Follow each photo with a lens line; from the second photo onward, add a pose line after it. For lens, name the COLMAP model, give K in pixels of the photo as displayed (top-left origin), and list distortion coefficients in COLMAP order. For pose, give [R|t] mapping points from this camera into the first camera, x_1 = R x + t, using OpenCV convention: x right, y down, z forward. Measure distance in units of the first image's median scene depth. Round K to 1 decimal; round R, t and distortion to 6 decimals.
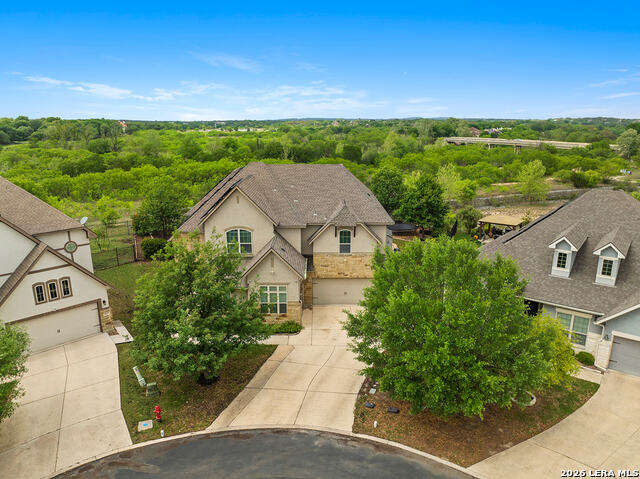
lens RADIAL K [[449.0, 0, 320.0], [0, 449.0, 239.5], [0, 0, 1]] dist [-0.033736, -0.000113]
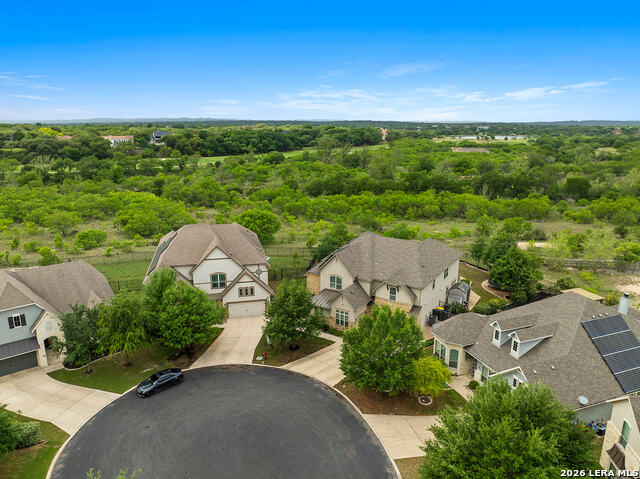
lens RADIAL K [[449.0, 0, 320.0], [0, 449.0, 239.5], [0, 0, 1]] dist [-0.033736, -0.000113]
pose [[0.844941, 0.135658, -0.517369, 0.786993], [-0.135965, 0.990002, 0.037534, -0.263219], [0.517289, 0.038630, 0.854939, -0.692586]]
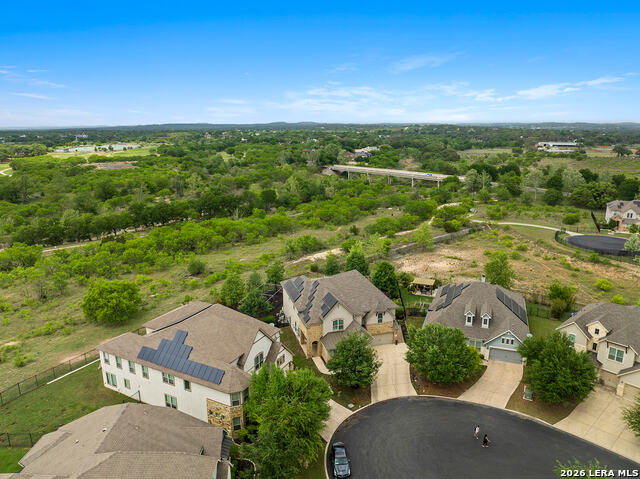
lens RADIAL K [[449.0, 0, 320.0], [0, 449.0, 239.5], [0, 0, 1]] dist [-0.033736, -0.000113]
pose [[0.957221, -0.072531, 0.280121, -0.973229], [0.074839, 0.997193, 0.002463, -0.485132], [-0.279513, 0.018607, 0.959962, -1.251321]]
